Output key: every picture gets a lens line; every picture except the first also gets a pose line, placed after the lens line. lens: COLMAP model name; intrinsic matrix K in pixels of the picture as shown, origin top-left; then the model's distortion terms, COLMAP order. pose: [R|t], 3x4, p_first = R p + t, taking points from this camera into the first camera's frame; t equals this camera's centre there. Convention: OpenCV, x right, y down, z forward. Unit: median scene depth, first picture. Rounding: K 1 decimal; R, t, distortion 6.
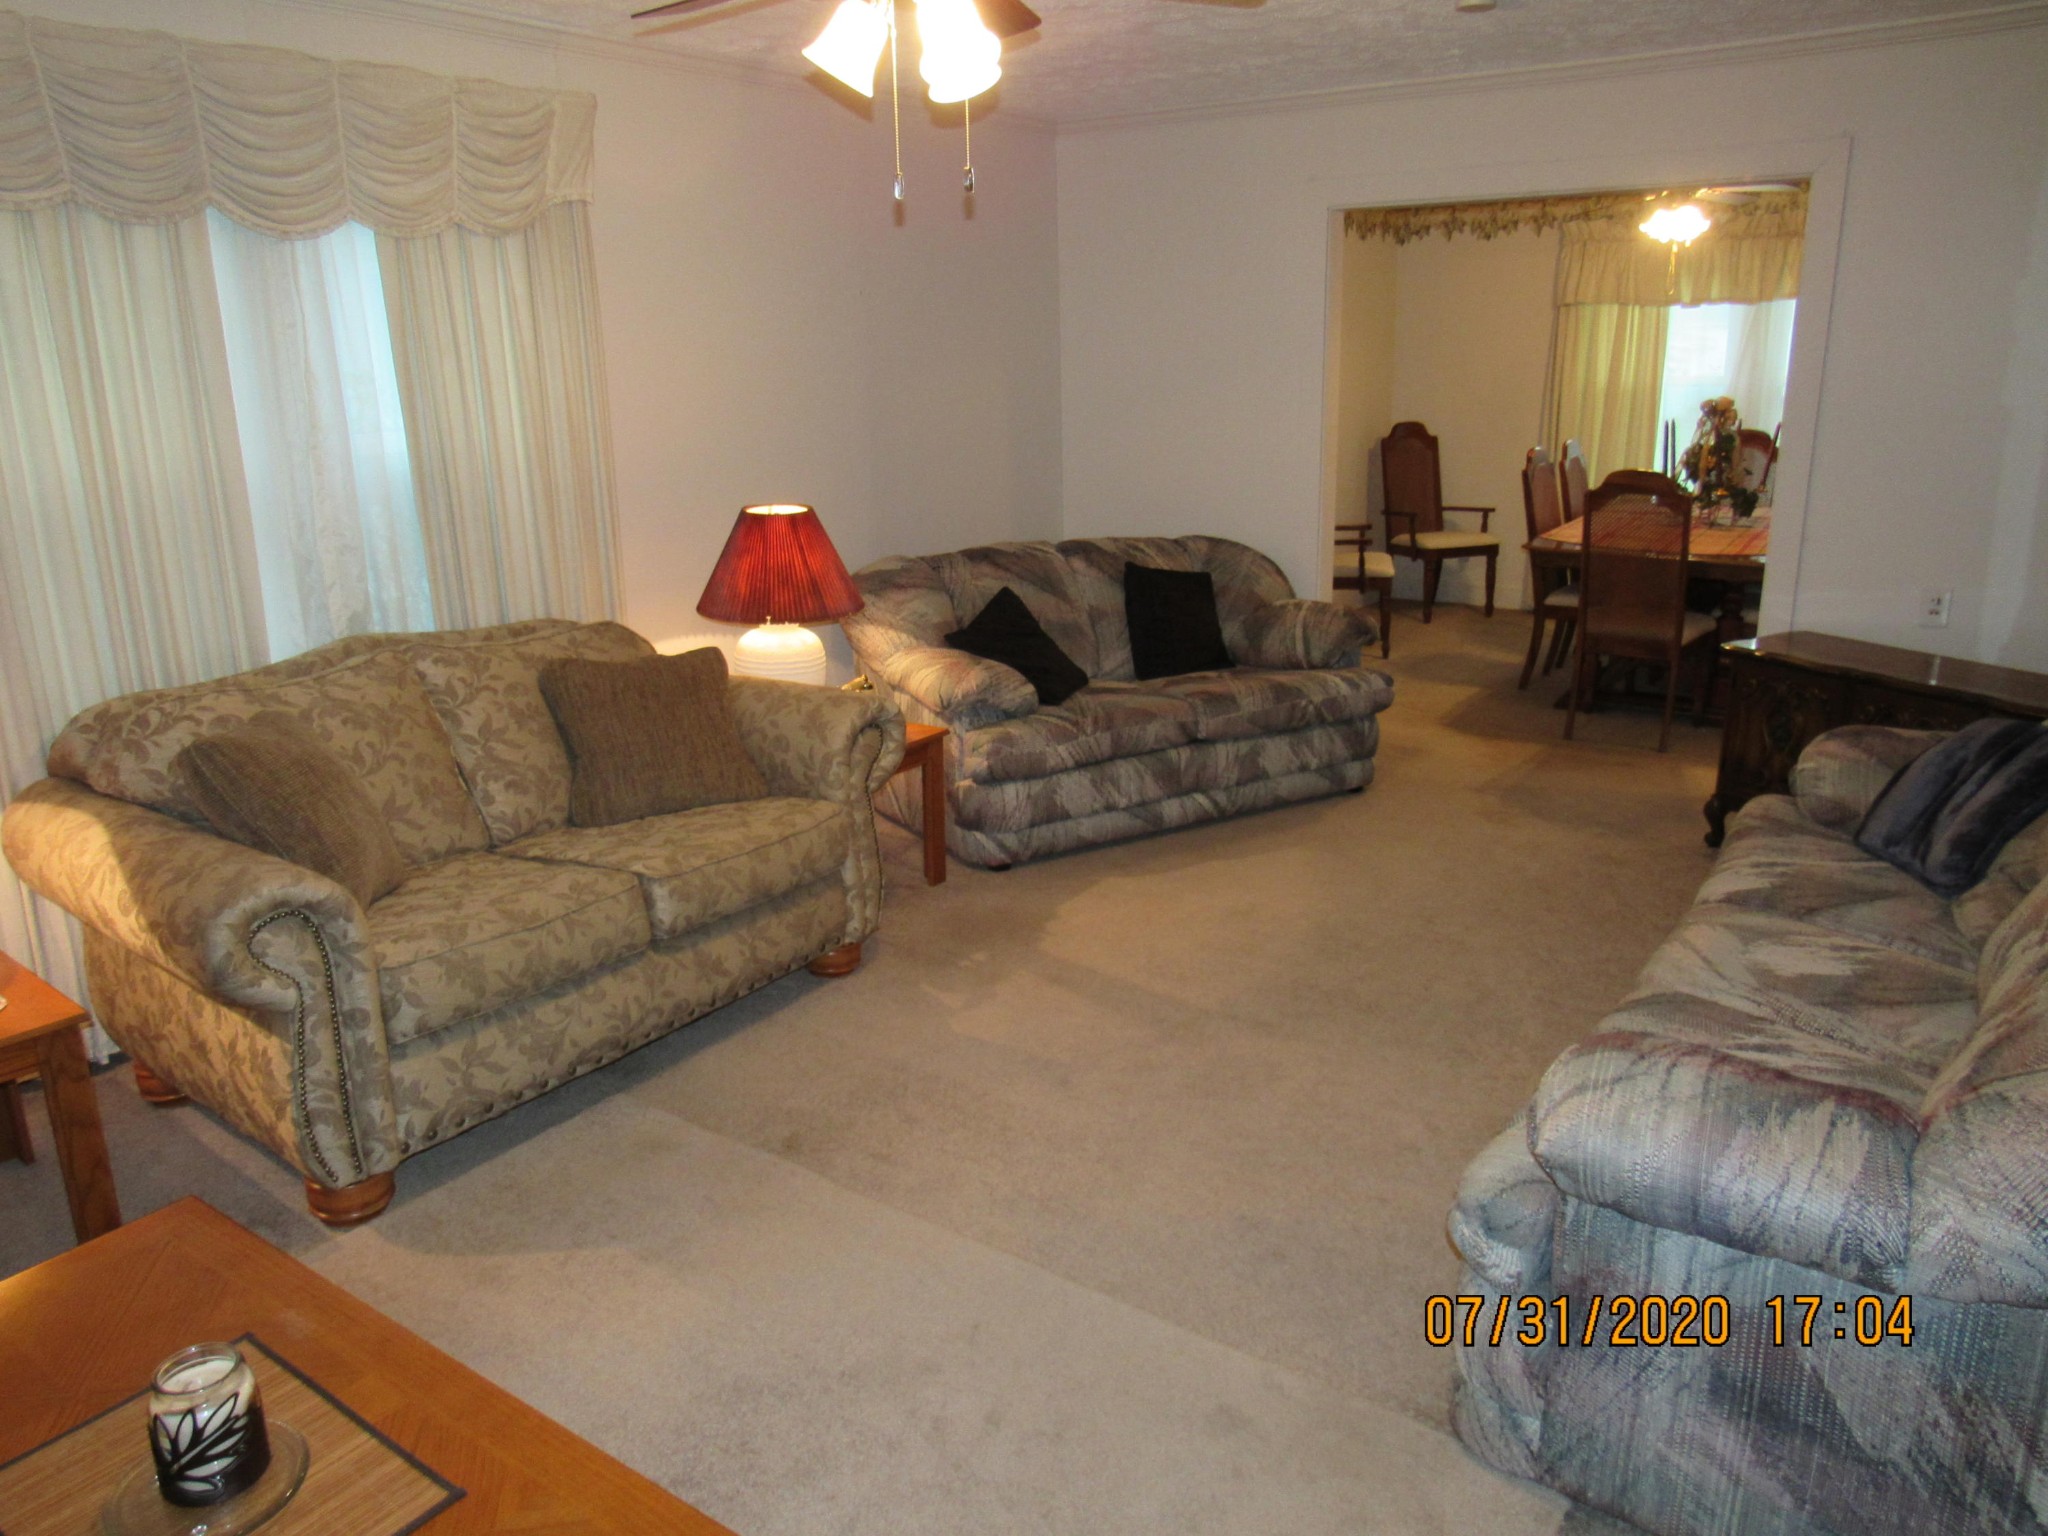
lens RADIAL K [[1462.1, 0, 1024.0], [0, 1462.1, 768.0], [0, 0, 1]] dist [-0.045771, 0.037961]
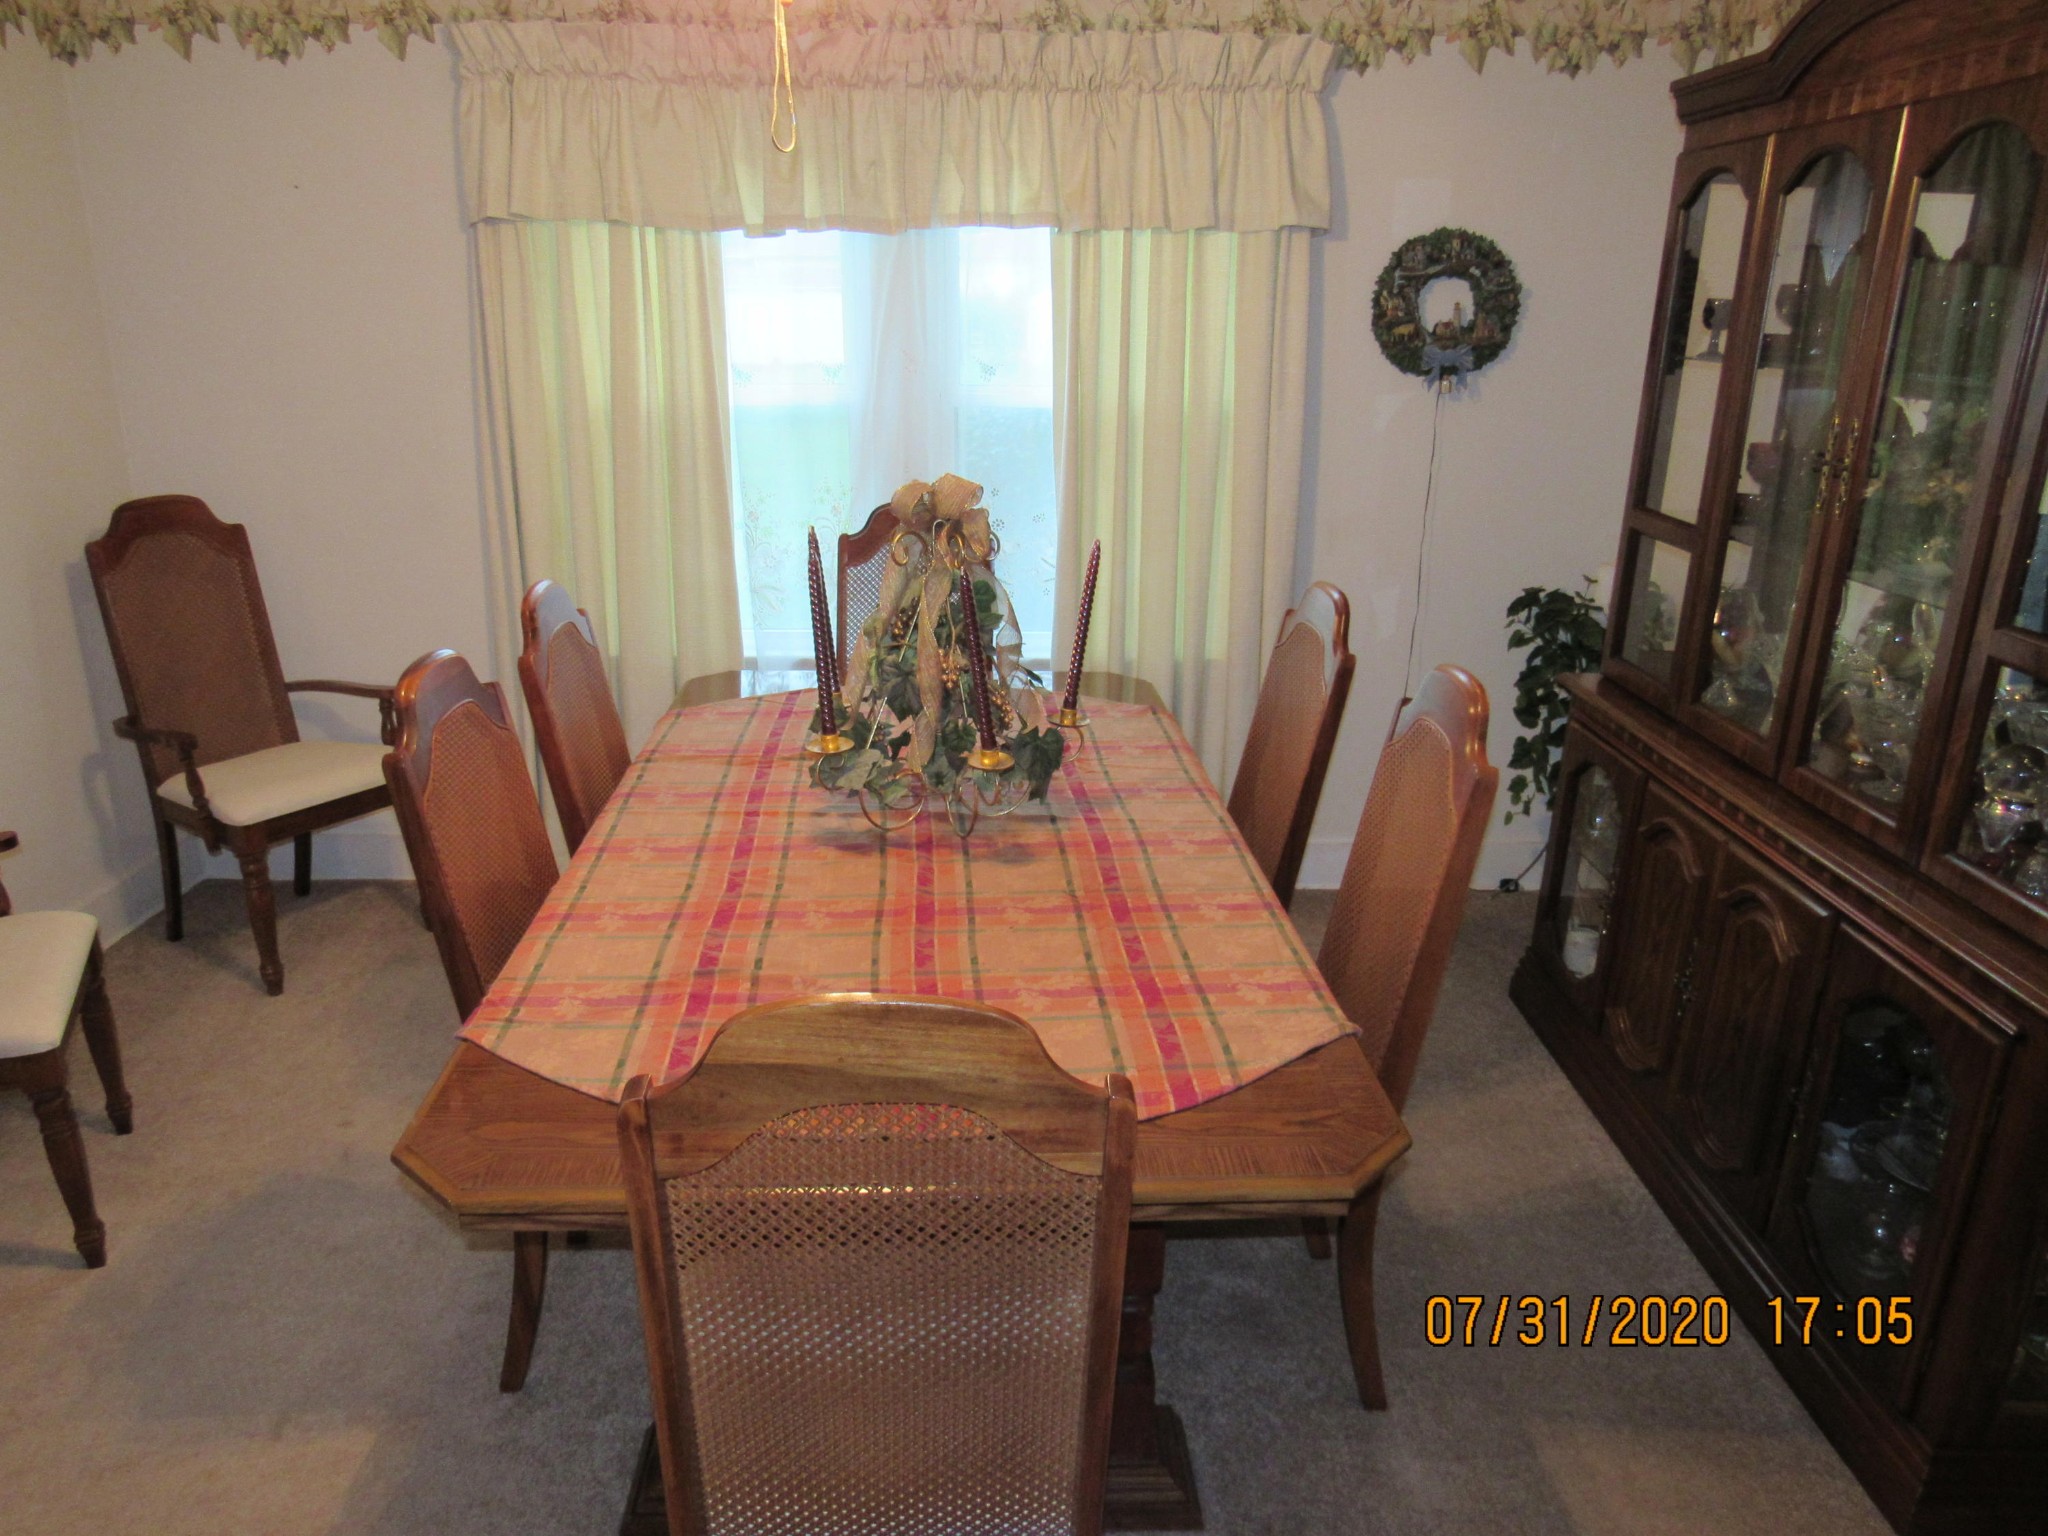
lens RADIAL K [[1462.1, 0, 1024.0], [0, 1462.1, 768.0], [0, 0, 1]] dist [-0.045771, 0.037961]
pose [[0.795748, -0.155825, 0.585237, 0.228099], [0.142734, 0.987366, 0.068820, -0.169719], [-0.588567, 0.028770, 0.807936, 0.575920]]
